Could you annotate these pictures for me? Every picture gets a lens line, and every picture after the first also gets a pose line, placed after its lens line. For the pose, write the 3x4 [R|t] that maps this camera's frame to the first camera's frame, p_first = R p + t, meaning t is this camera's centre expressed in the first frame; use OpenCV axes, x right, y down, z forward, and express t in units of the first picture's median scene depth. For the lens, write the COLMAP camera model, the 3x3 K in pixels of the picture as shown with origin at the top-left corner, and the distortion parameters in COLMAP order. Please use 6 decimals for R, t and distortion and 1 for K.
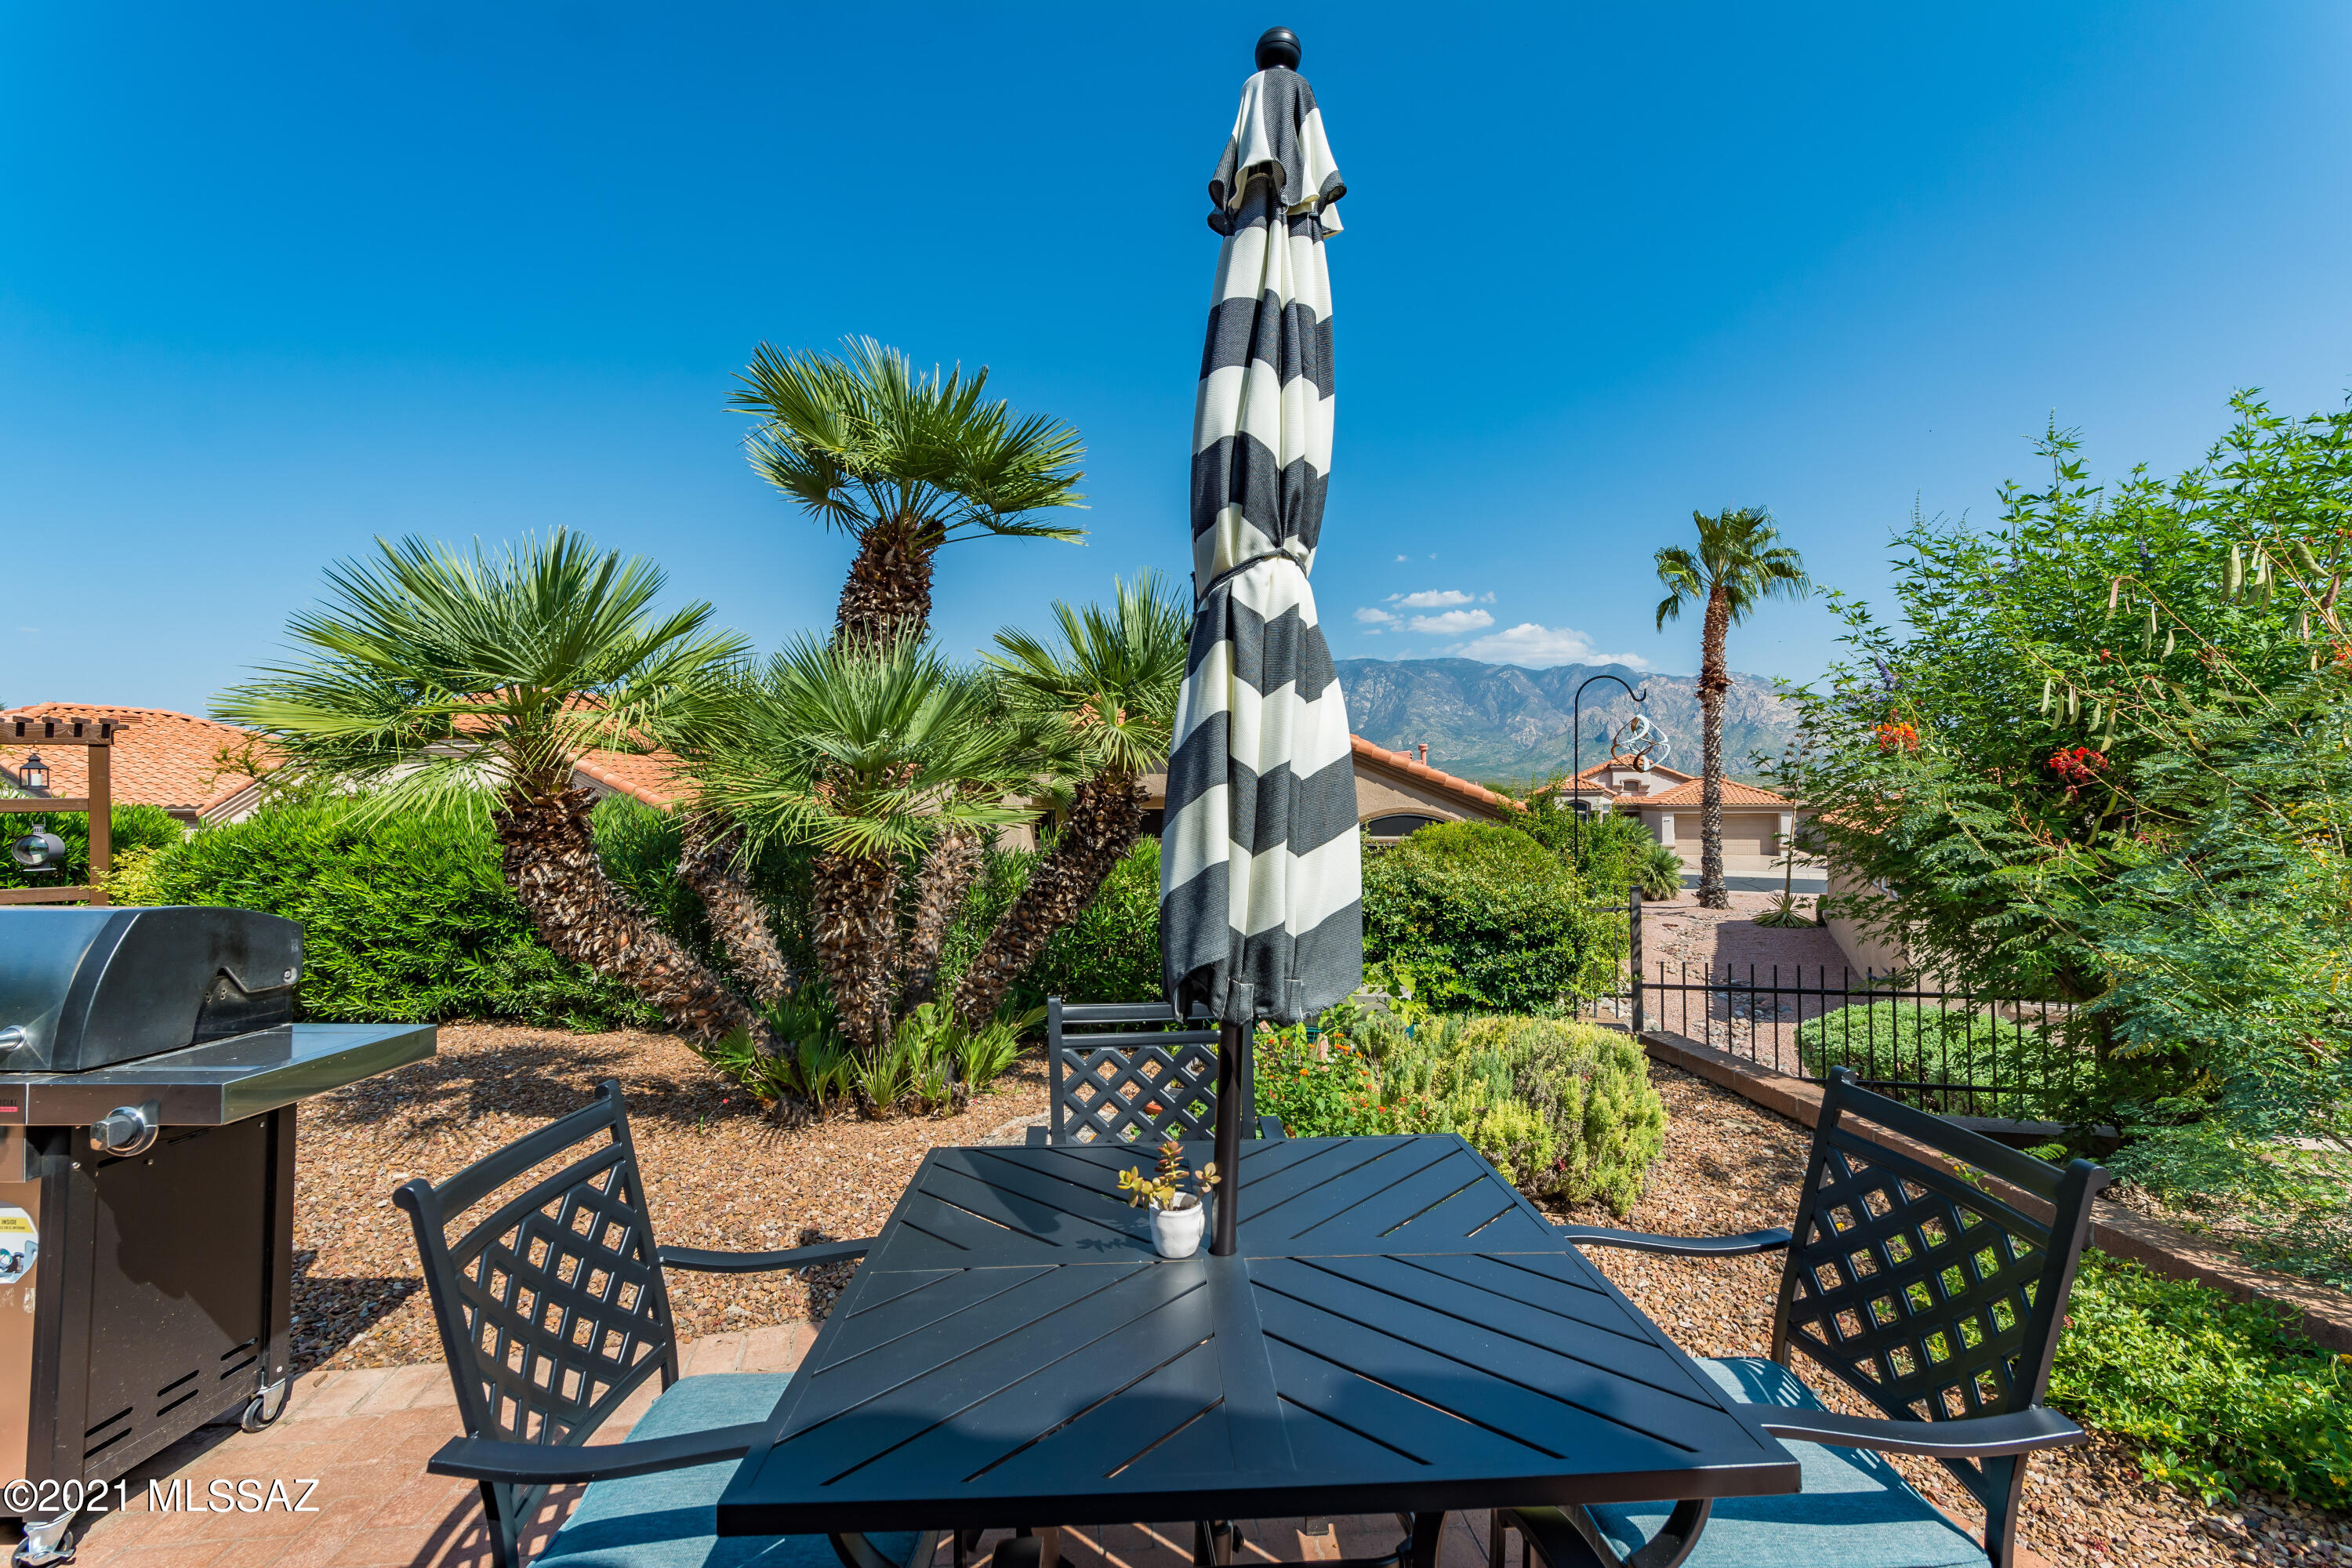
lens RADIAL K [[1024.2, 0, 1177.1], [0, 1024.2, 793.4], [0, 0, 1]] dist [-0.001589, 0.001069]
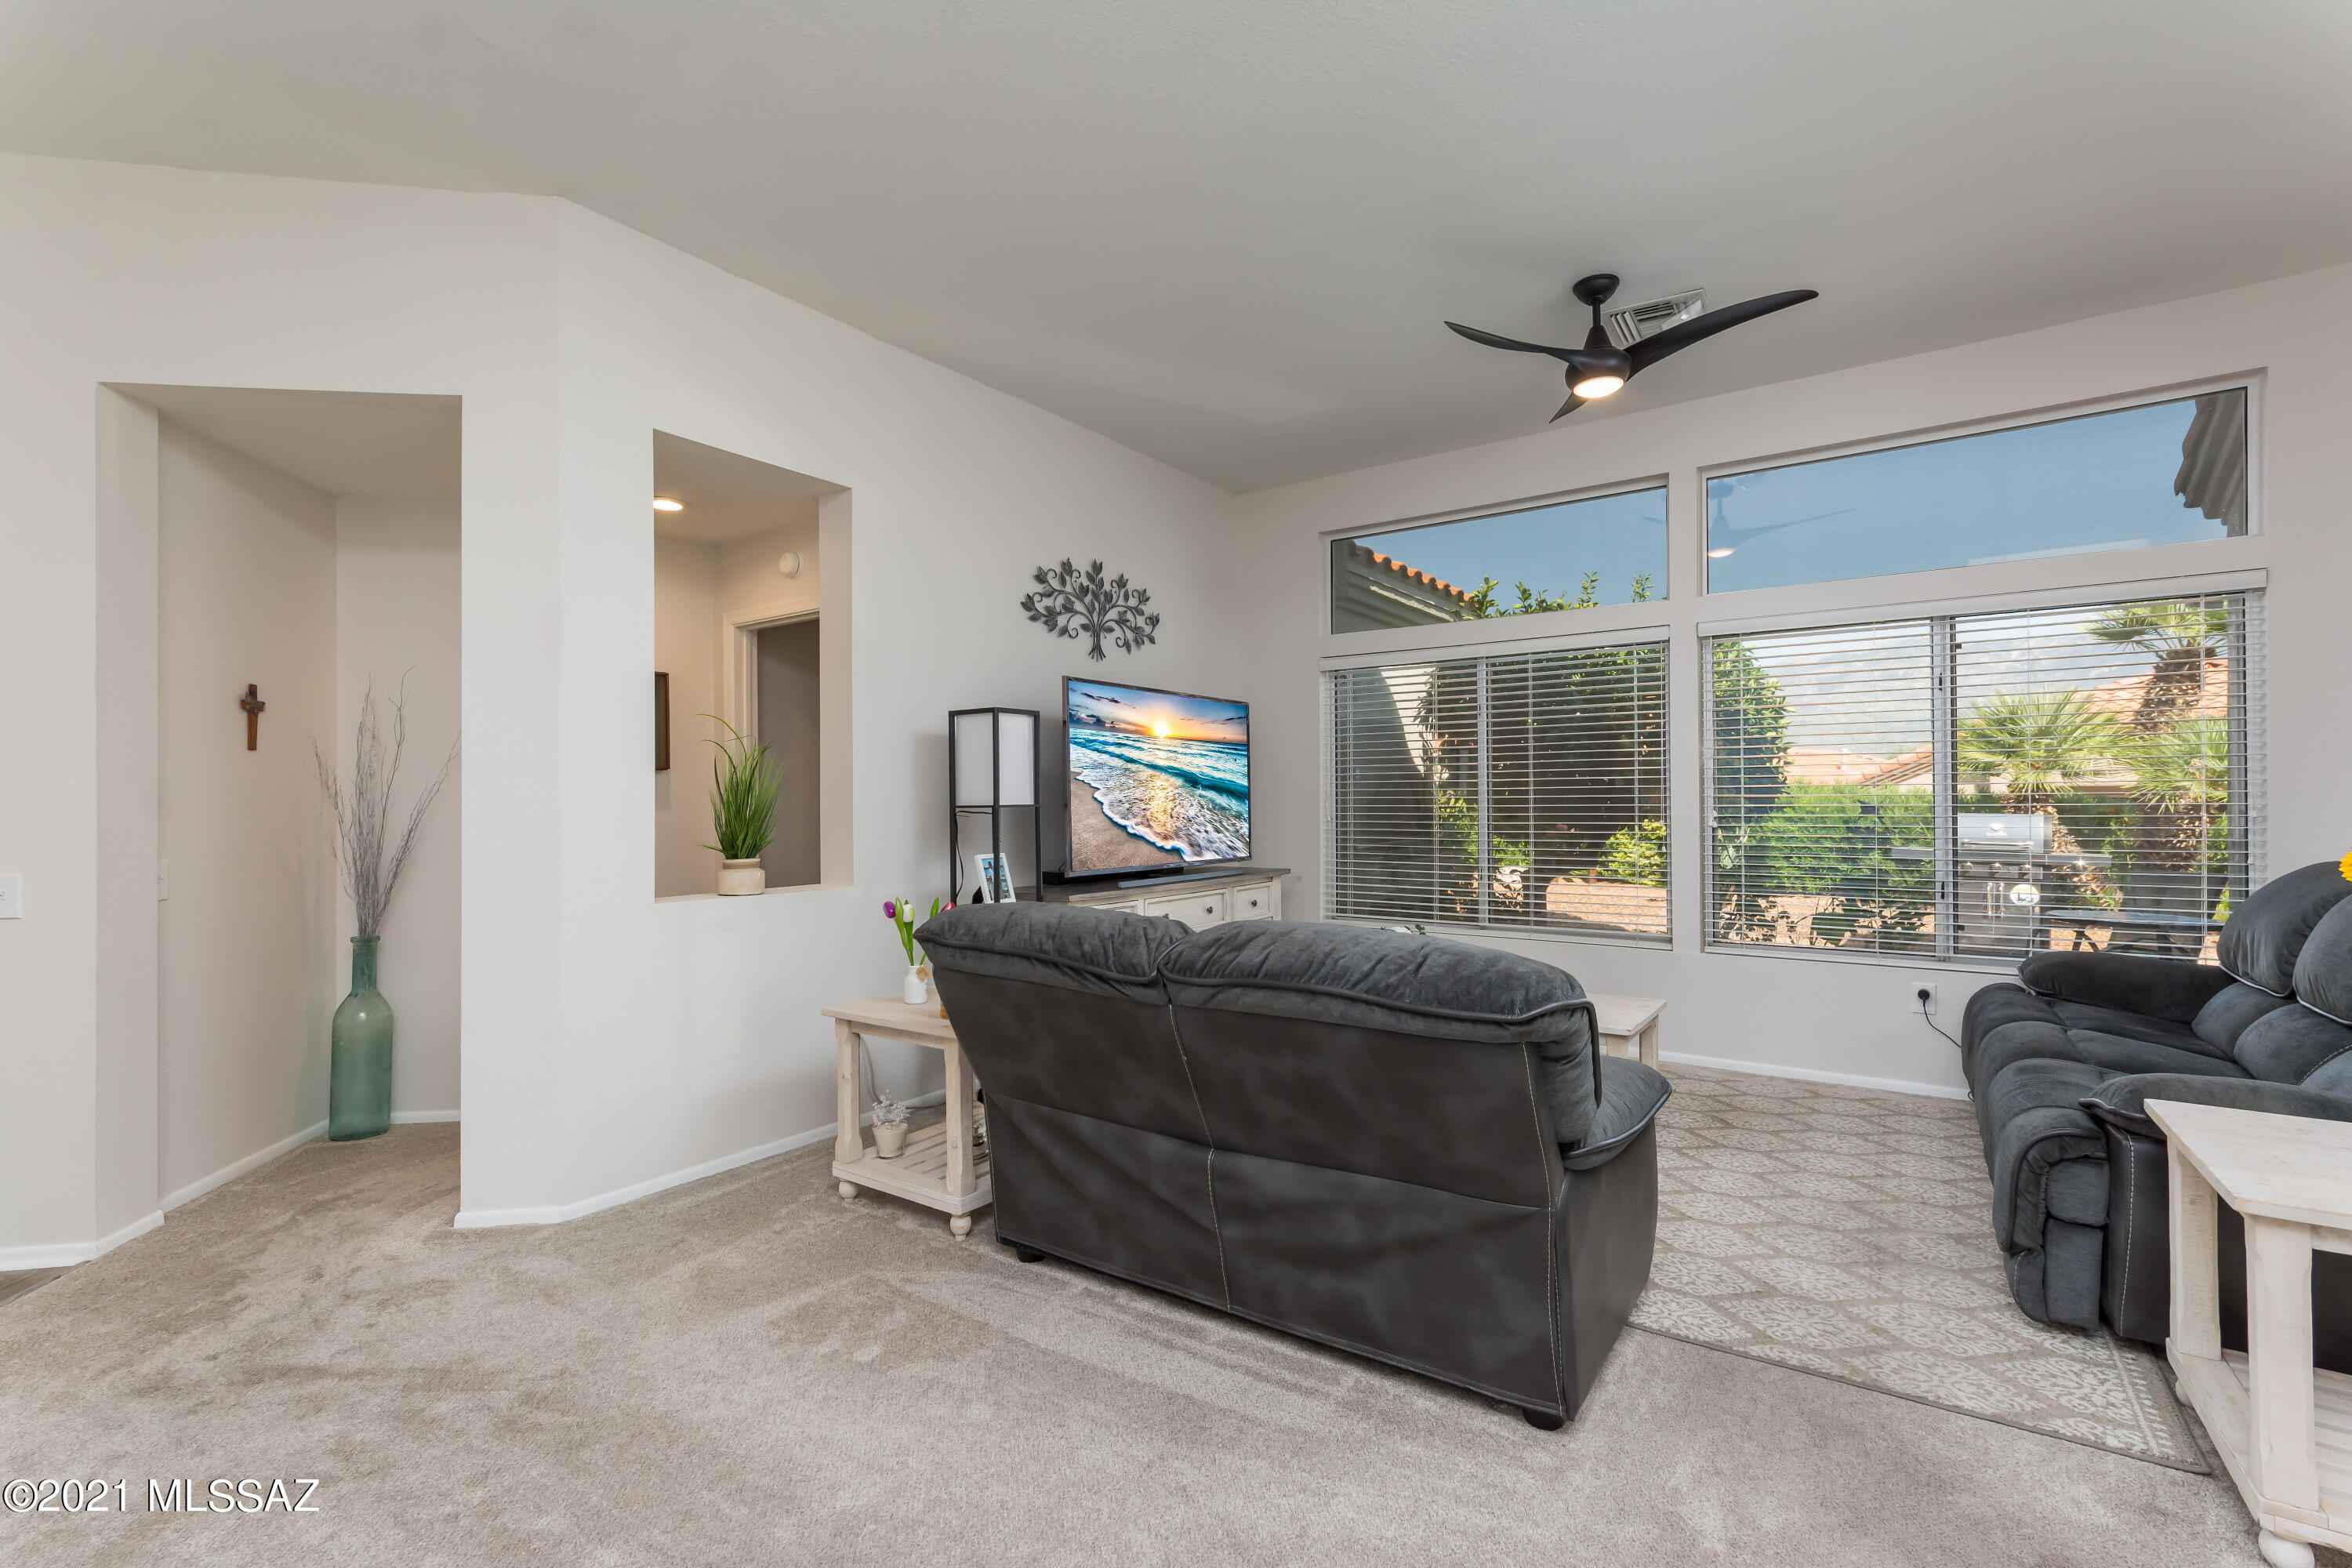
lens RADIAL K [[1024.2, 0, 1177.1], [0, 1024.2, 793.4], [0, 0, 1]] dist [-0.001589, 0.001069]
pose [[0.756559, -0.000974, -0.653924, -0.425654], [0.006497, 0.999961, 0.006028, -0.003565], [0.653893, -0.008809, 0.756536, -1.737563]]
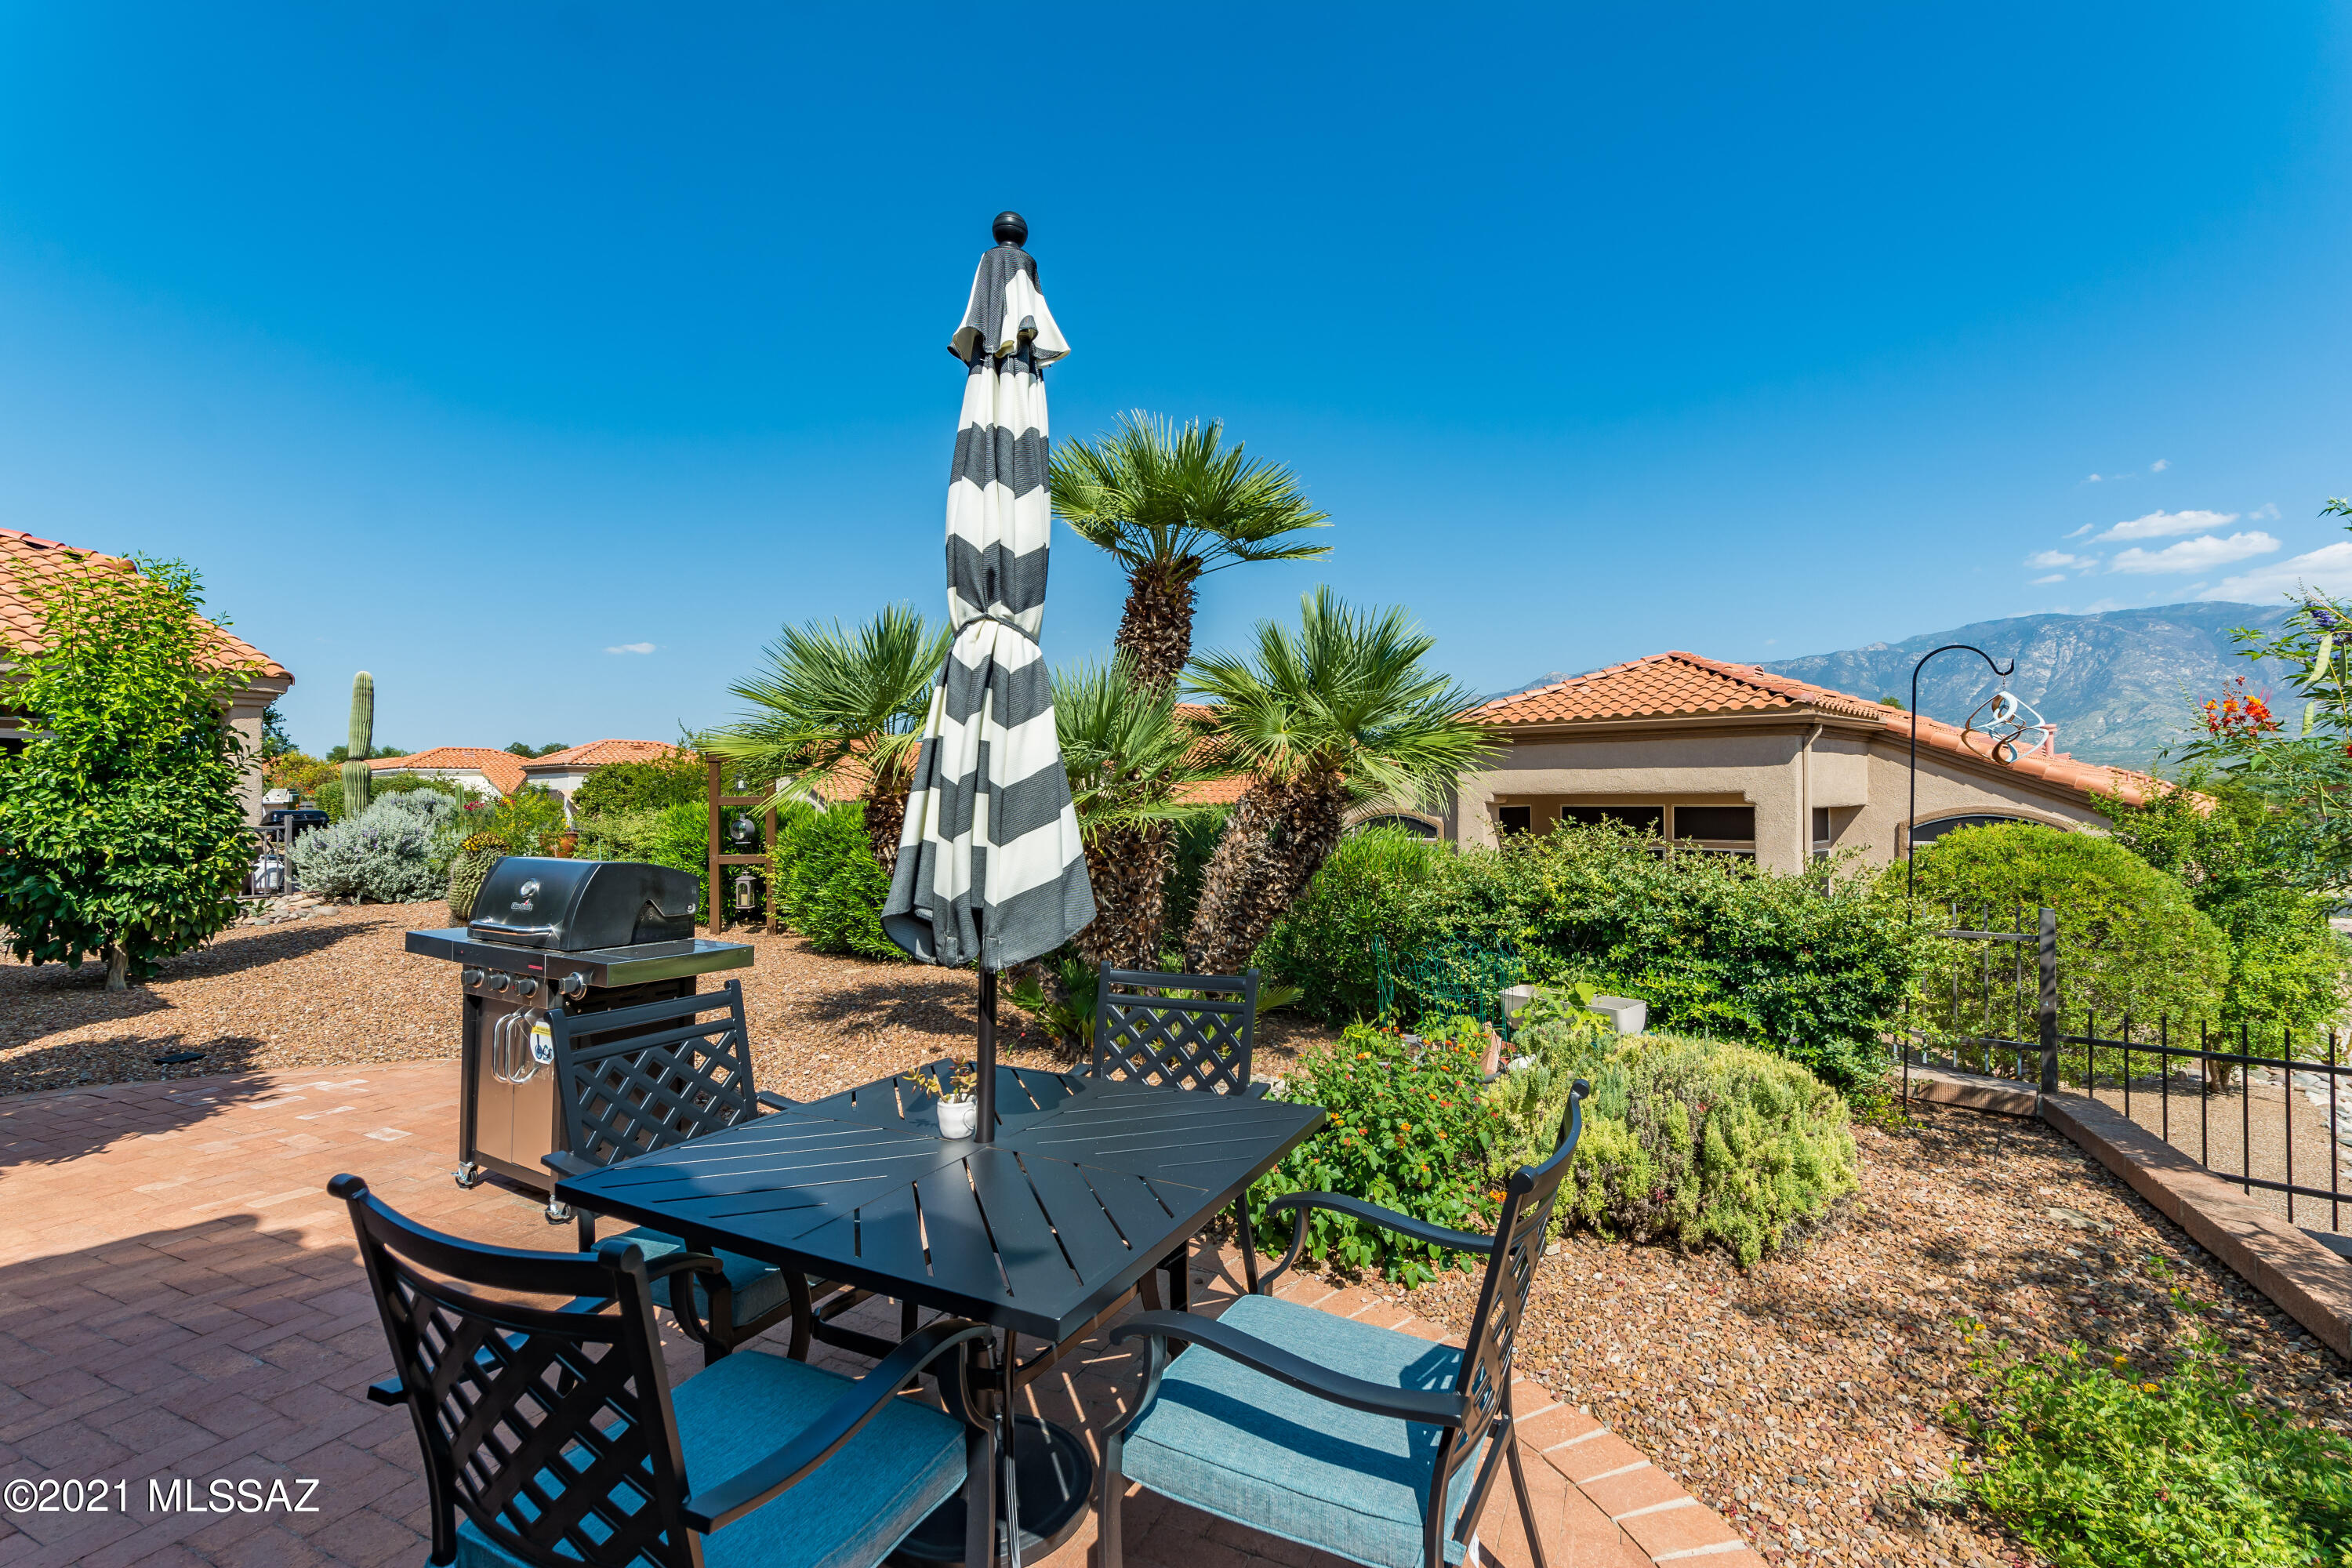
lens RADIAL K [[1024.6, 0, 1175.6], [0, 1024.6, 795.7], [0, 0, 1]] dist [-0.001001, 0.001685]
pose [[0.867401, -0.000374, -0.497610, 0.301973], [0.003300, 0.999982, 0.005001, -0.002484], [0.497599, -0.005980, 0.867386, -0.010426]]
